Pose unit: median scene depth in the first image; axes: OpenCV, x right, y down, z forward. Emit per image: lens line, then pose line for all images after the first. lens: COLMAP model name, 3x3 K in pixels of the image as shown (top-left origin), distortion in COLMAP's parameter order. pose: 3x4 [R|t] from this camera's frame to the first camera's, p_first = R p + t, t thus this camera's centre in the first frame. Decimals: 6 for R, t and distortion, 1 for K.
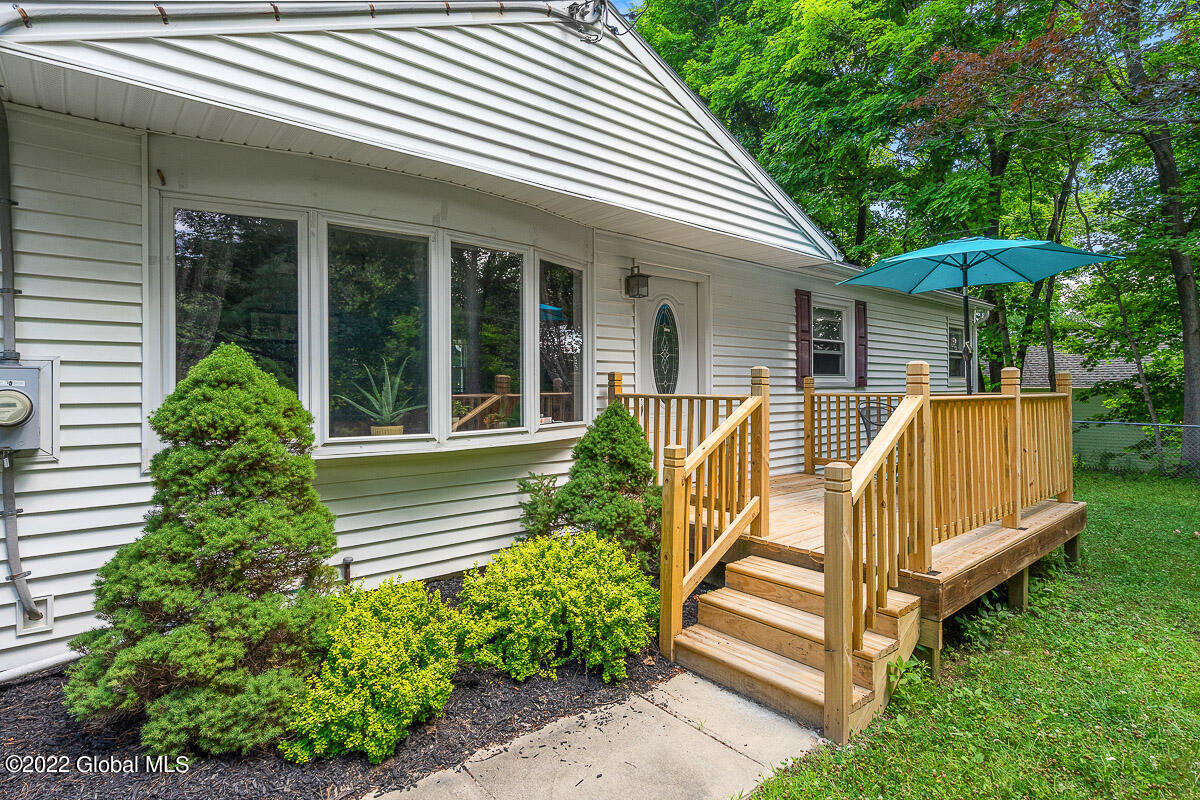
lens RADIAL K [[604.8, 0, 602.5], [0, 604.8, 383.1], [0, 0, 1]] dist [0.001096, 0.000245]
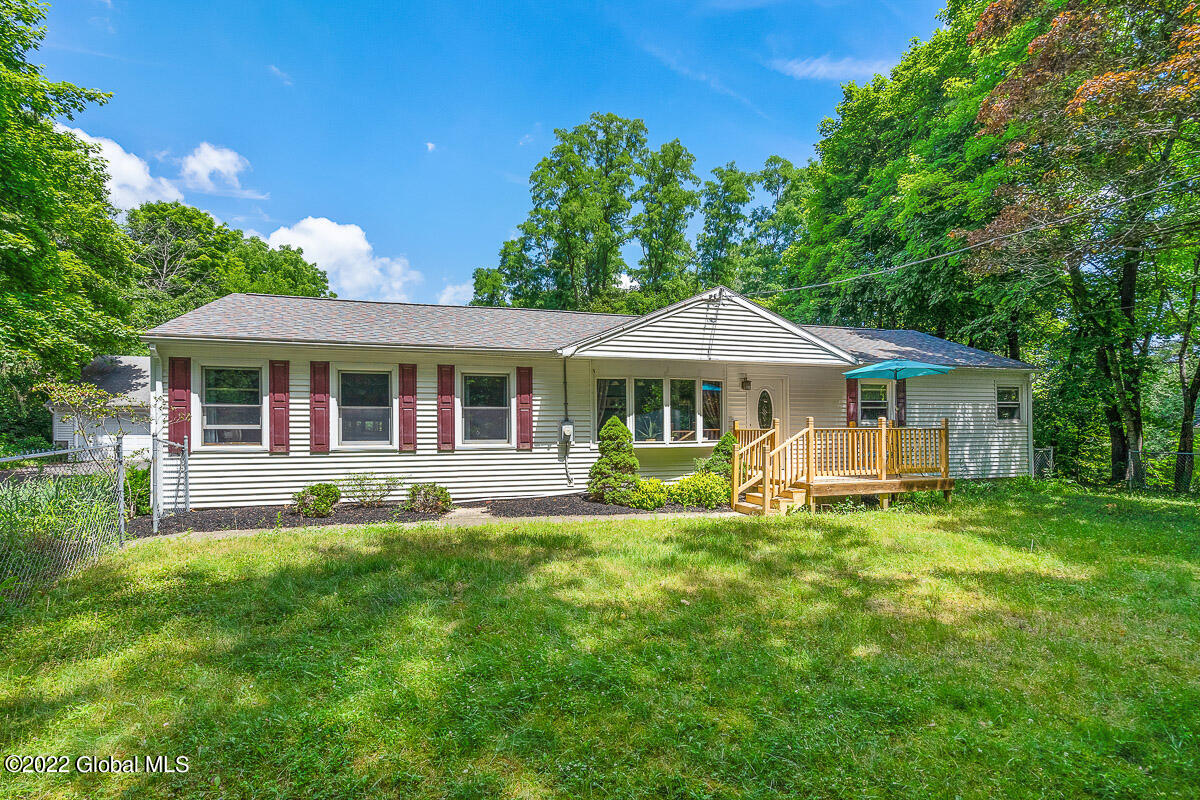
lens RADIAL K [[534.2, 0, 600.0], [0, 534.2, 400.0], [0, 0, 1]] dist [0.001386, 0.000015]
pose [[0.907944, -0.022468, -0.418489, 0.621664], [0.002928, 0.998878, -0.047274, -0.001076], [0.419082, 0.041696, 0.906990, -1.782895]]
